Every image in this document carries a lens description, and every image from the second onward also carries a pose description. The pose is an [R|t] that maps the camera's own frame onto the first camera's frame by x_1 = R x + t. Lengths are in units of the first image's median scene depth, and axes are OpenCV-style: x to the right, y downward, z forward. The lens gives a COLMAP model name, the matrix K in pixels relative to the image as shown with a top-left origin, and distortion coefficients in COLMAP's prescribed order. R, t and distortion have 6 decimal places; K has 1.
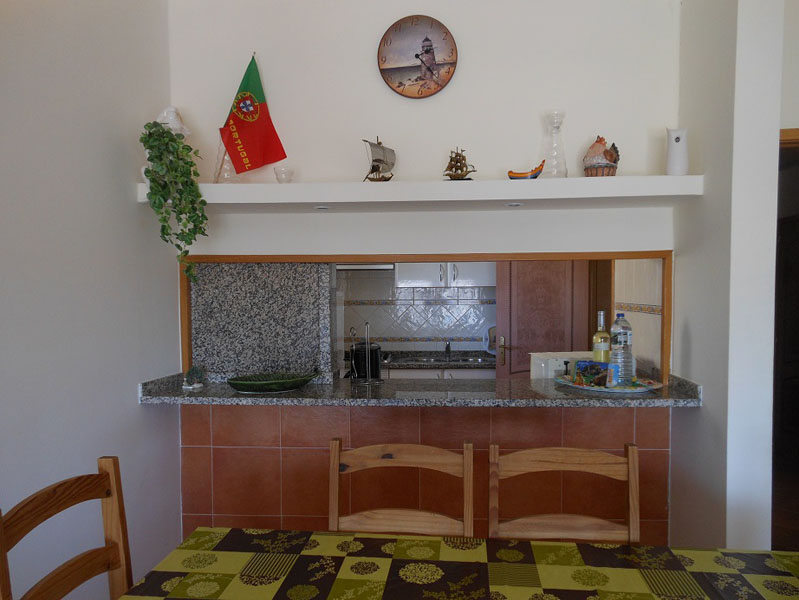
lens RADIAL K [[597.5, 0, 403.4], [0, 597.5, 320.0], [0, 0, 1]] dist [0.032245, 0.005047]
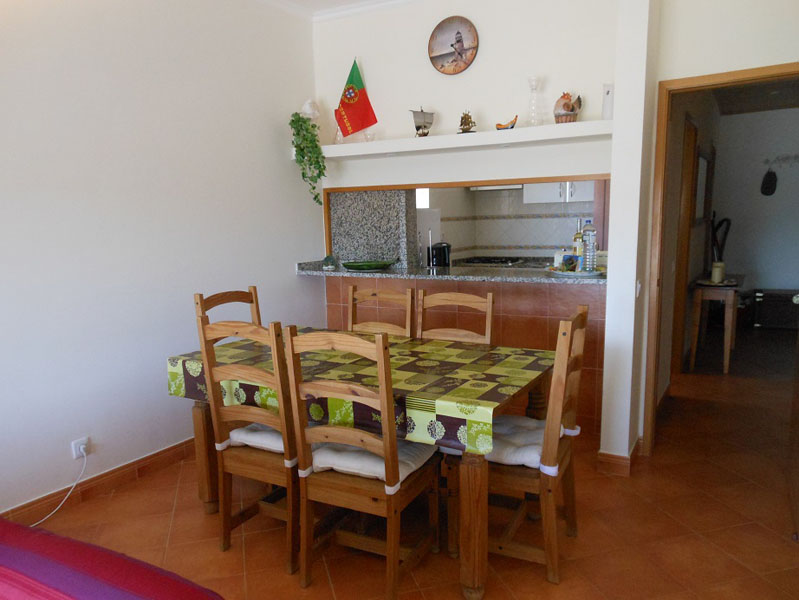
lens RADIAL K [[597.5, 0, 403.4], [0, 597.5, 320.0], [0, 0, 1]] dist [0.032245, 0.005047]
pose [[0.907420, 0.058668, -0.416110, 0.569506], [-0.001368, 0.990614, 0.136685, 0.028459], [0.420224, -0.123462, 0.898982, -0.464961]]
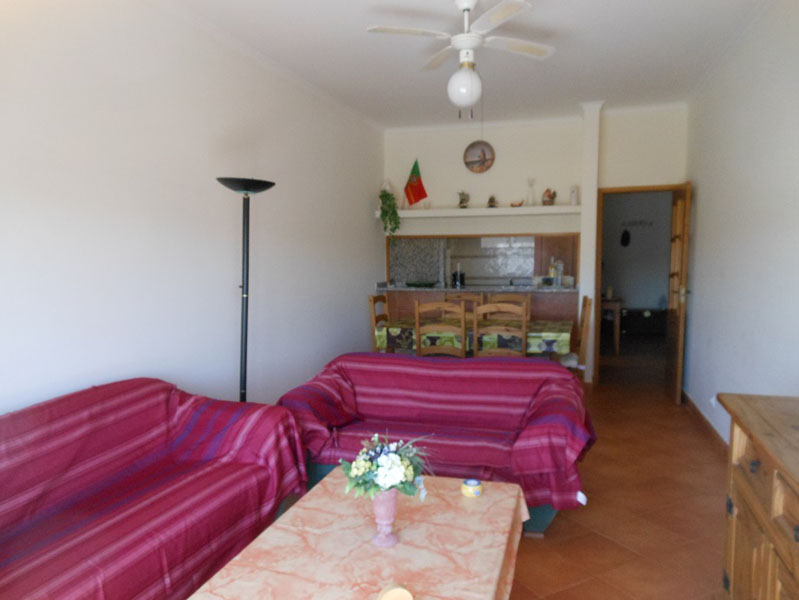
lens RADIAL K [[607.2, 0, 410.6], [0, 607.2, 330.3], [0, 0, 1]] dist [0.033836, -0.000827]
pose [[0.983329, 0.024168, -0.180220, 0.221655], [-0.009137, 0.996443, 0.083772, 0.082246], [0.181604, -0.080729, 0.980052, -1.651776]]
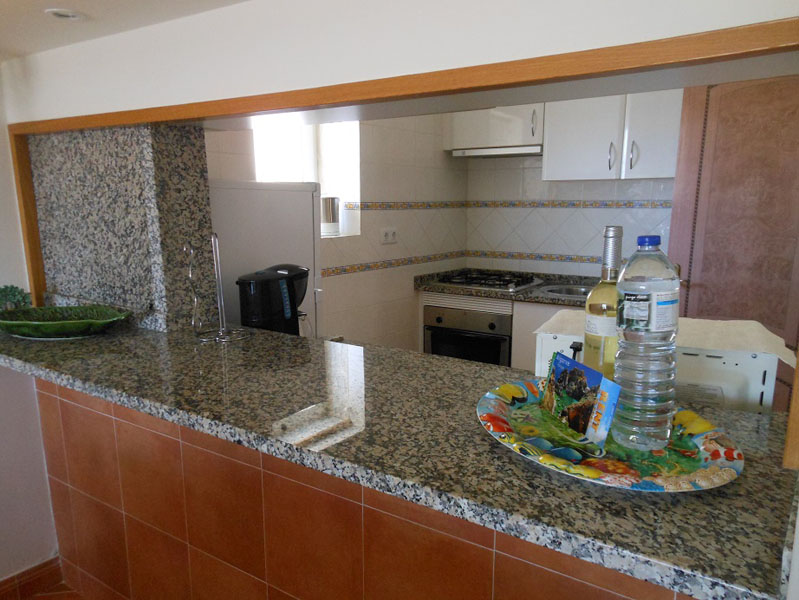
lens RADIAL K [[597.5, 0, 403.4], [0, 597.5, 320.0], [0, 0, 1]] dist [0.032245, 0.005047]
pose [[0.855309, 0.111285, -0.506025, 0.421757], [-0.029116, 0.985441, 0.167505, -0.016273], [0.517299, -0.128535, 0.846097, 0.647114]]
